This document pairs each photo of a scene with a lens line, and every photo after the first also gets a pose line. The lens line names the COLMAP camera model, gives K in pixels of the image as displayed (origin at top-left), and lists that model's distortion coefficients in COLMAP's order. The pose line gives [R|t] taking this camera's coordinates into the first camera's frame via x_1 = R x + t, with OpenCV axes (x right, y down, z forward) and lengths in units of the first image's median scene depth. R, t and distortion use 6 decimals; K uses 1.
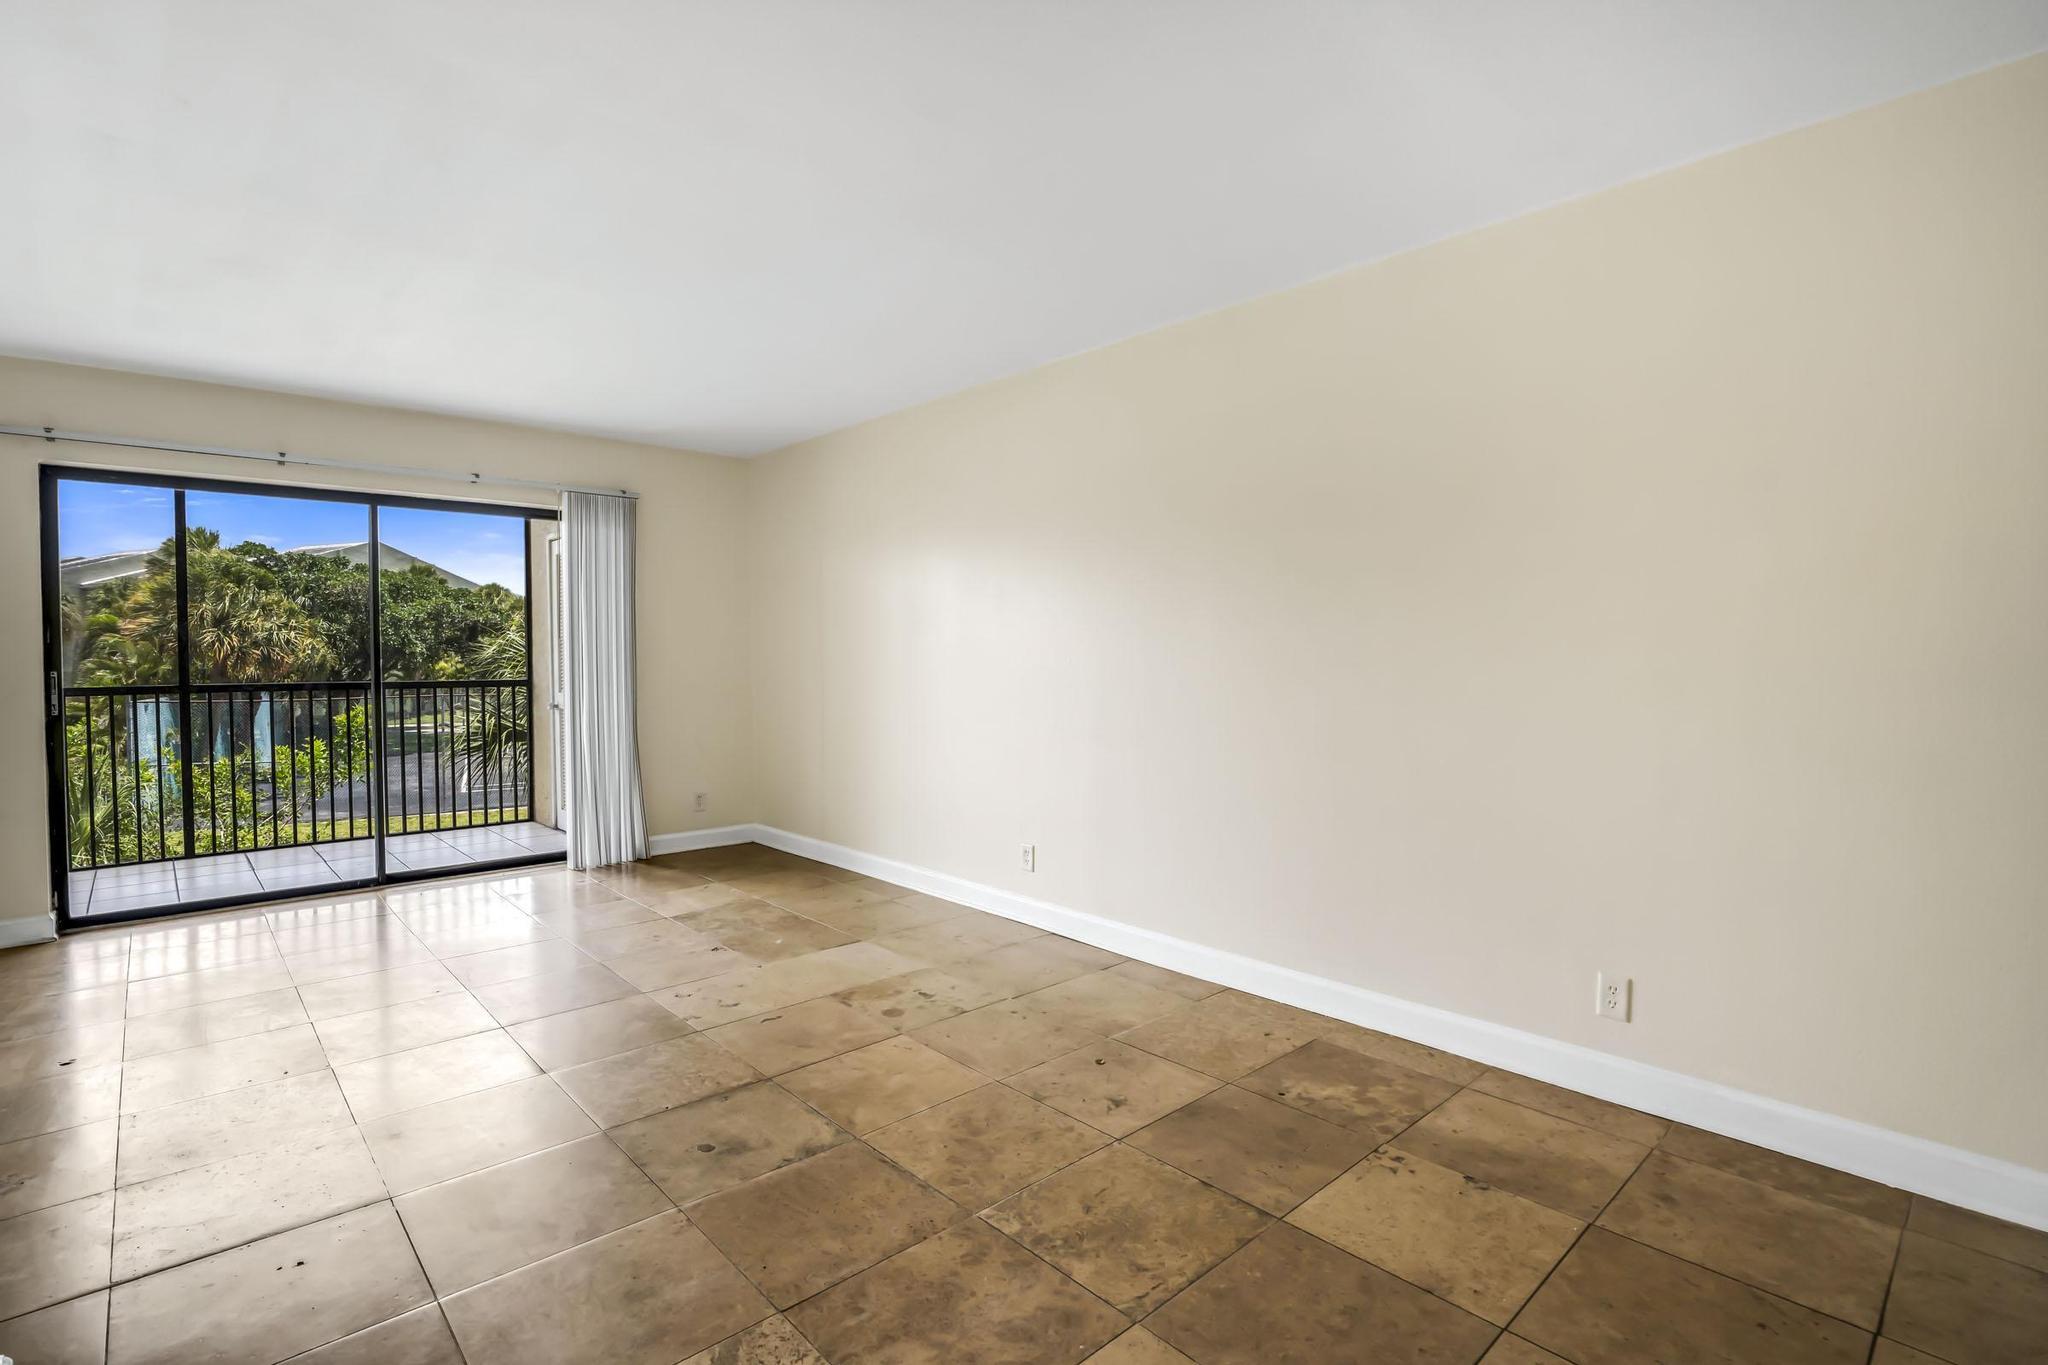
lens RADIAL K [[962.1, 0, 1034.4], [0, 962.1, 663.9], [0, 0, 1]] dist [-0.015937, 0.000568]
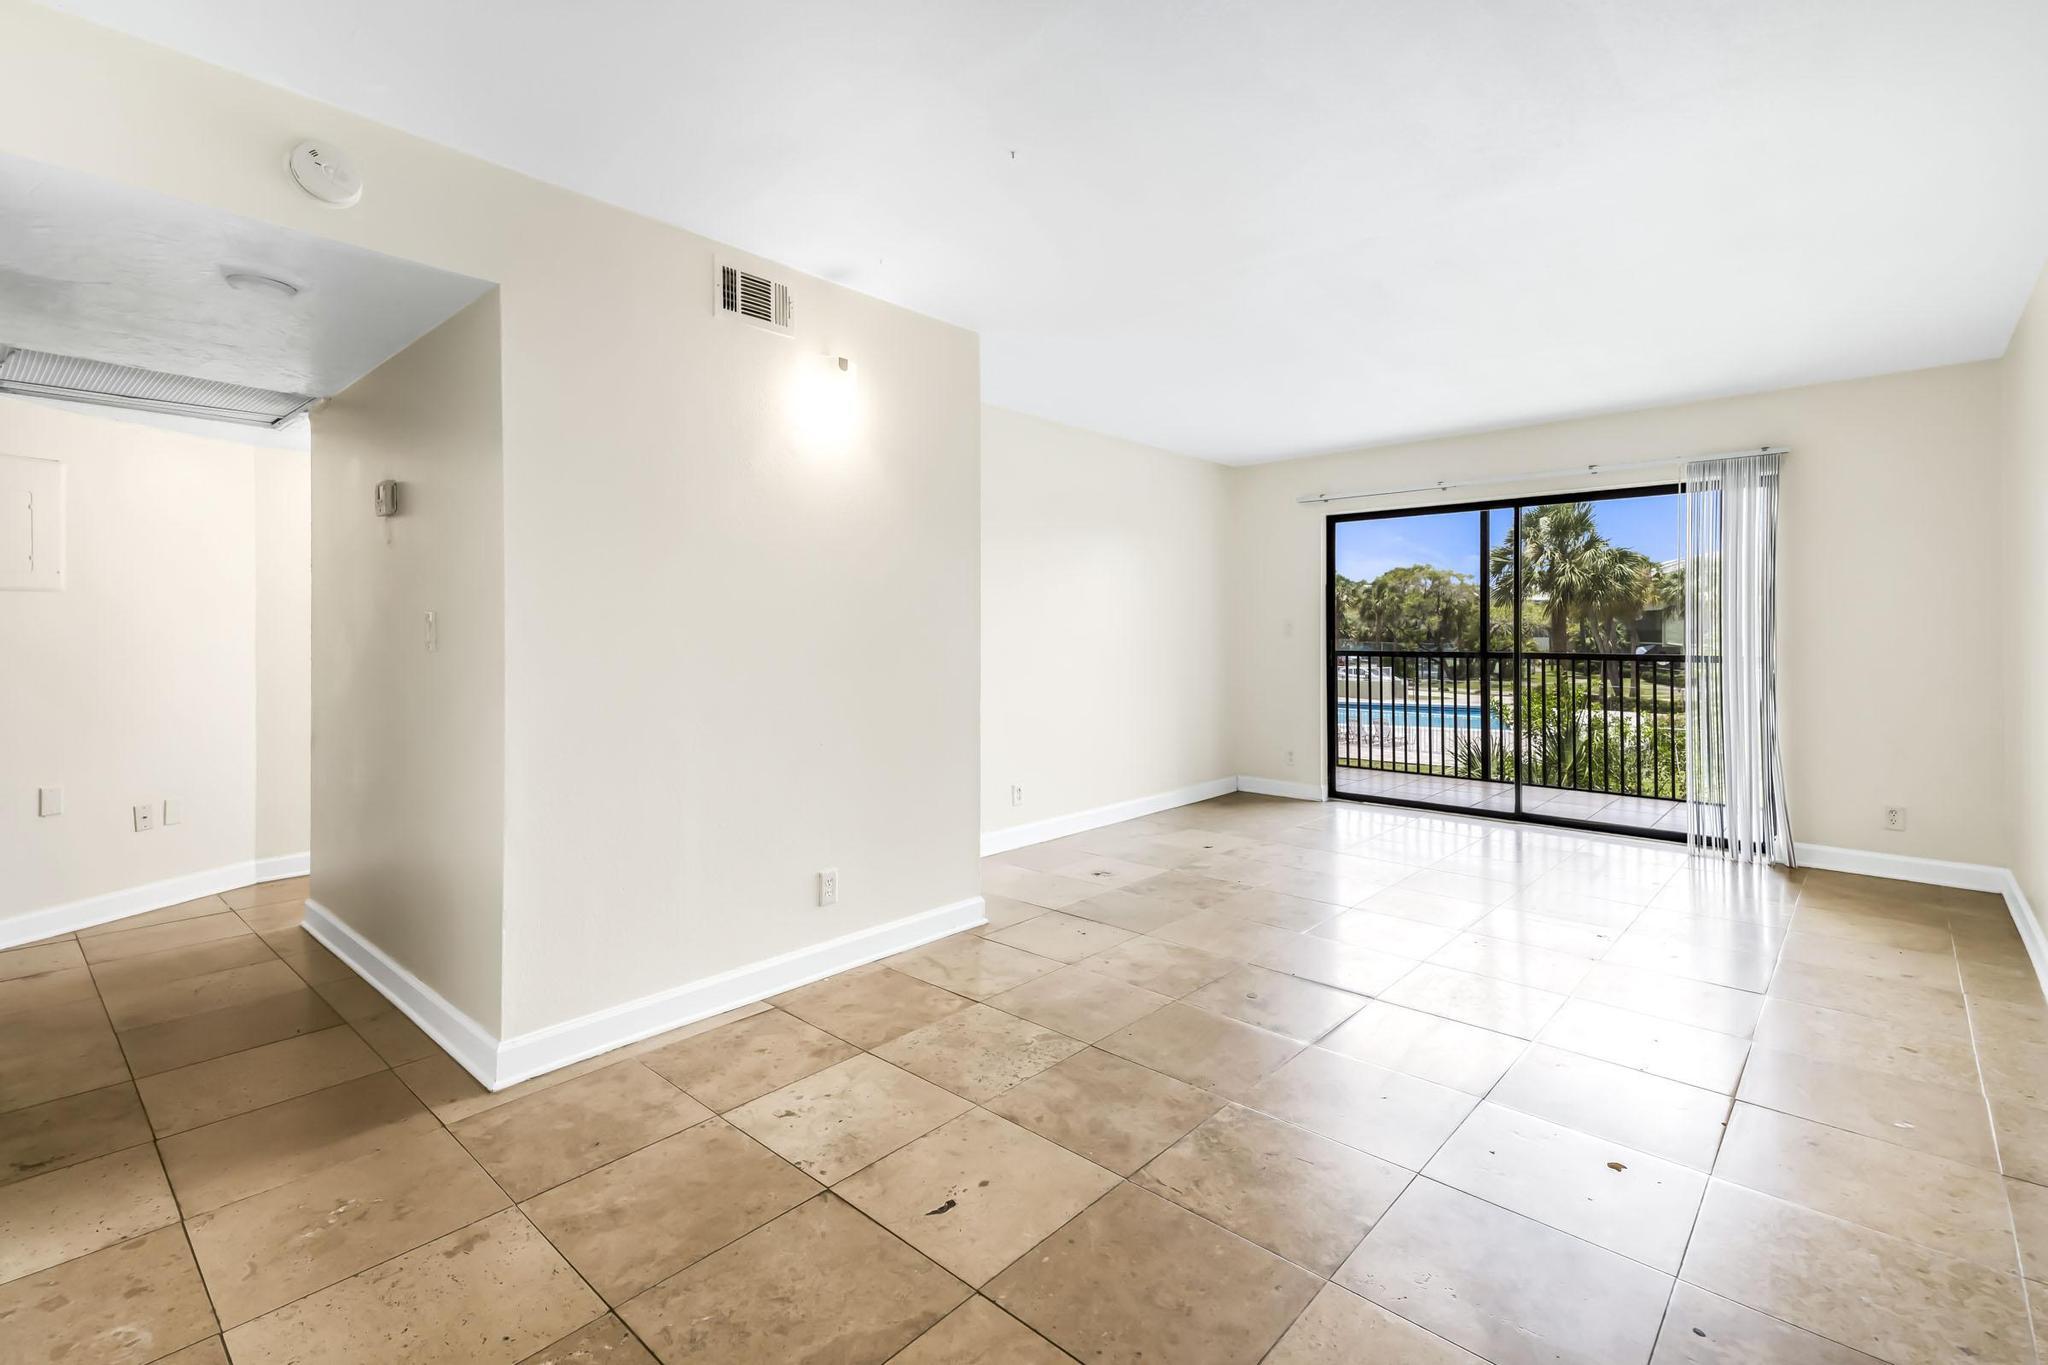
lens RADIAL K [[932.7, 0, 1019.0], [0, 932.7, 625.8], [0, 0, 1]] dist [0.043150, 0.000130]
pose [[0.082867, -0.003254, -0.996555, 0.584491], [-0.011040, 0.999930, -0.004183, -0.003933], [0.996499, 0.011348, 0.082825, 0.339314]]
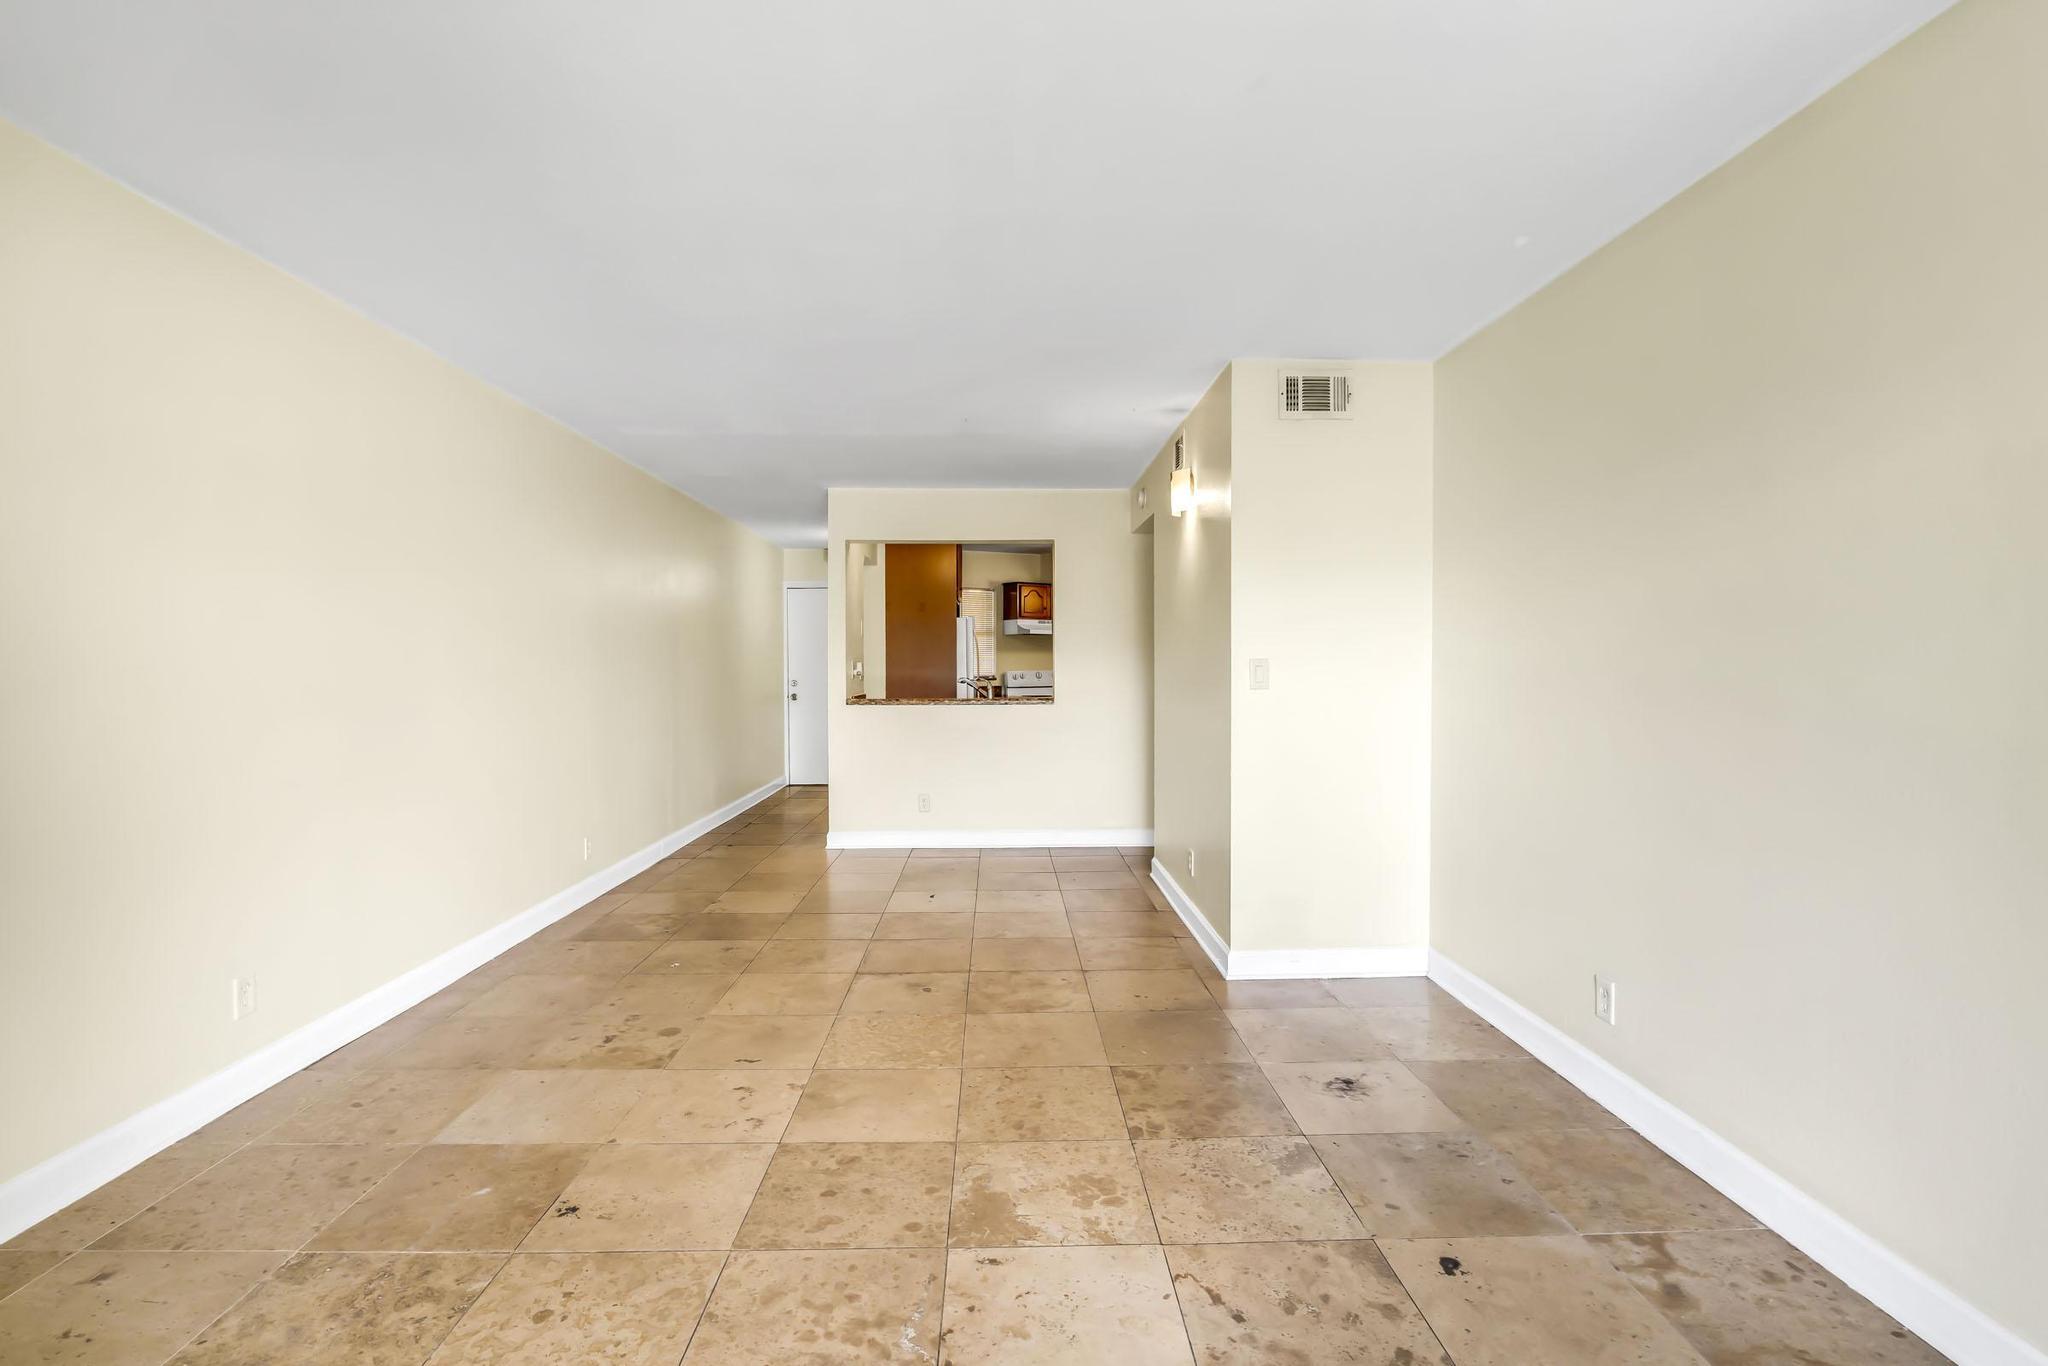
lens RADIAL K [[958.0, 0, 1028.0], [0, 958.0, 674.9], [0, 0, 1]] dist [-0.015705, 0.001719]
pose [[-0.754347, -0.002772, 0.656471, -0.912654], [0.011815, 0.999772, 0.017798, -0.021091], [-0.656370, 0.021182, -0.754142, 1.258744]]
